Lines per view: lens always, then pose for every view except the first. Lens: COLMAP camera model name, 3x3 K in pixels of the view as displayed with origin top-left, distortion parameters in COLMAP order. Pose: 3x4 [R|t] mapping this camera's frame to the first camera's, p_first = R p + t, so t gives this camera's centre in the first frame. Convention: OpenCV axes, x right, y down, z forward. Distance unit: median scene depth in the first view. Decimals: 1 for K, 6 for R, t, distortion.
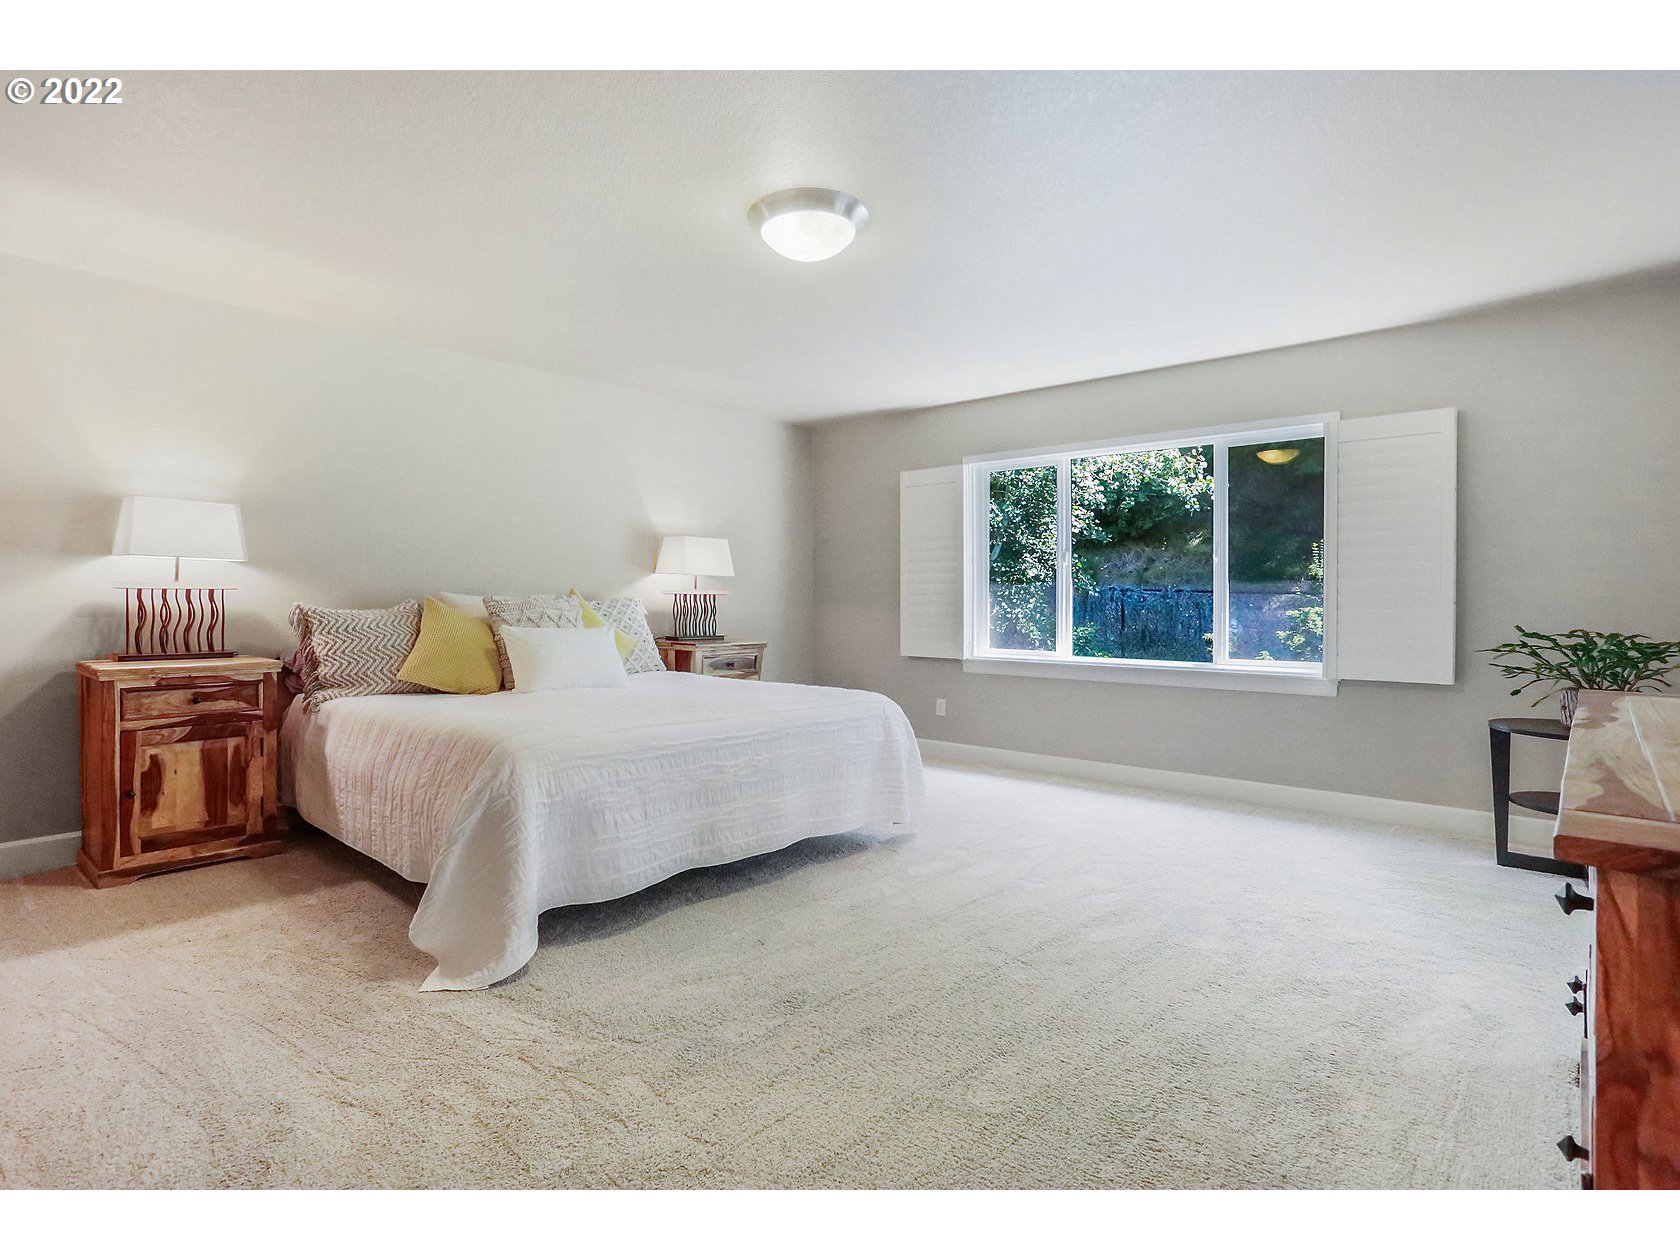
lens RADIAL K [[840.2, 0, 835.2], [0, 840.2, 626.2], [0, 0, 1]] dist [-0.037791, -0.000541]
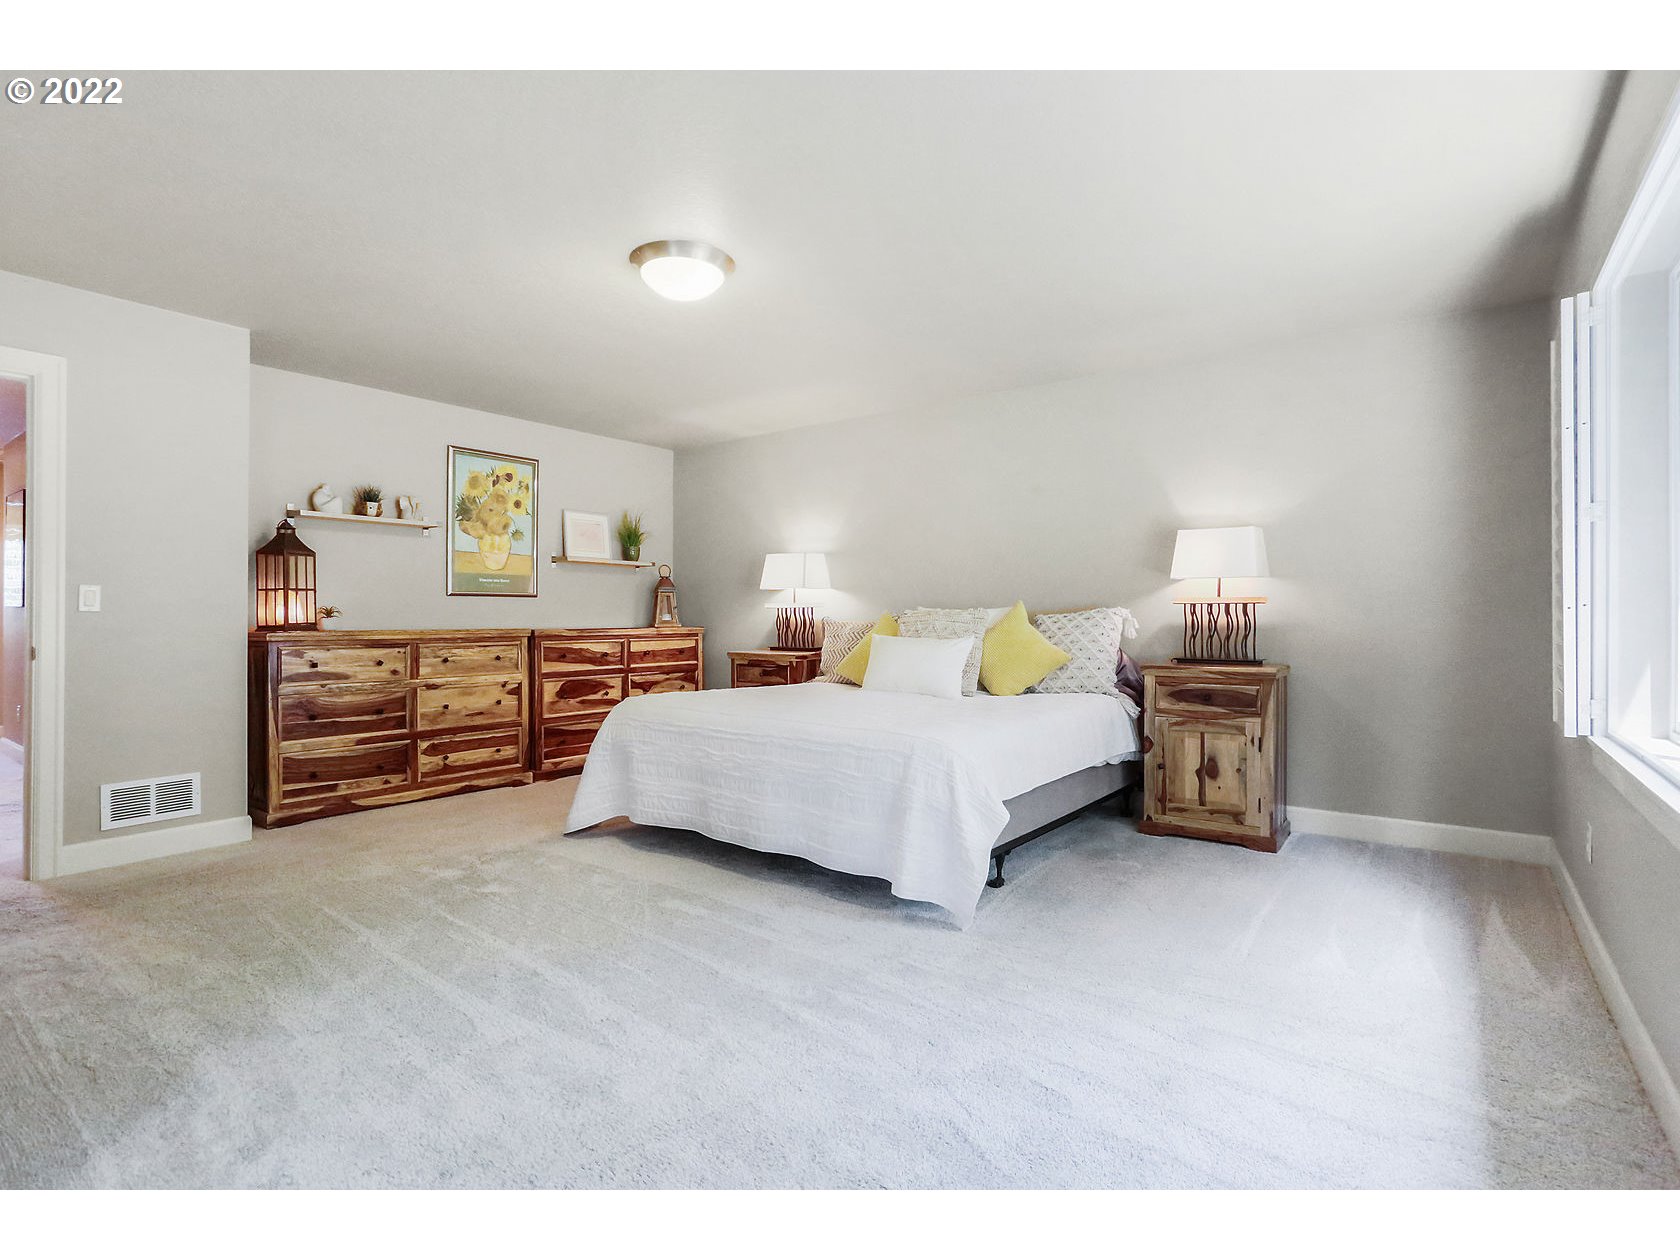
lens RADIAL K [[840.2, 0, 830.8], [0, 840.2, 617.3], [0, 0, 1]] dist [-0.037791, -0.000541]
pose [[0.070340, -0.005897, -0.997506, 0.351909], [-0.019702, 0.999779, -0.007300, -0.006674], [0.997329, 0.020166, 0.070208, 0.361335]]
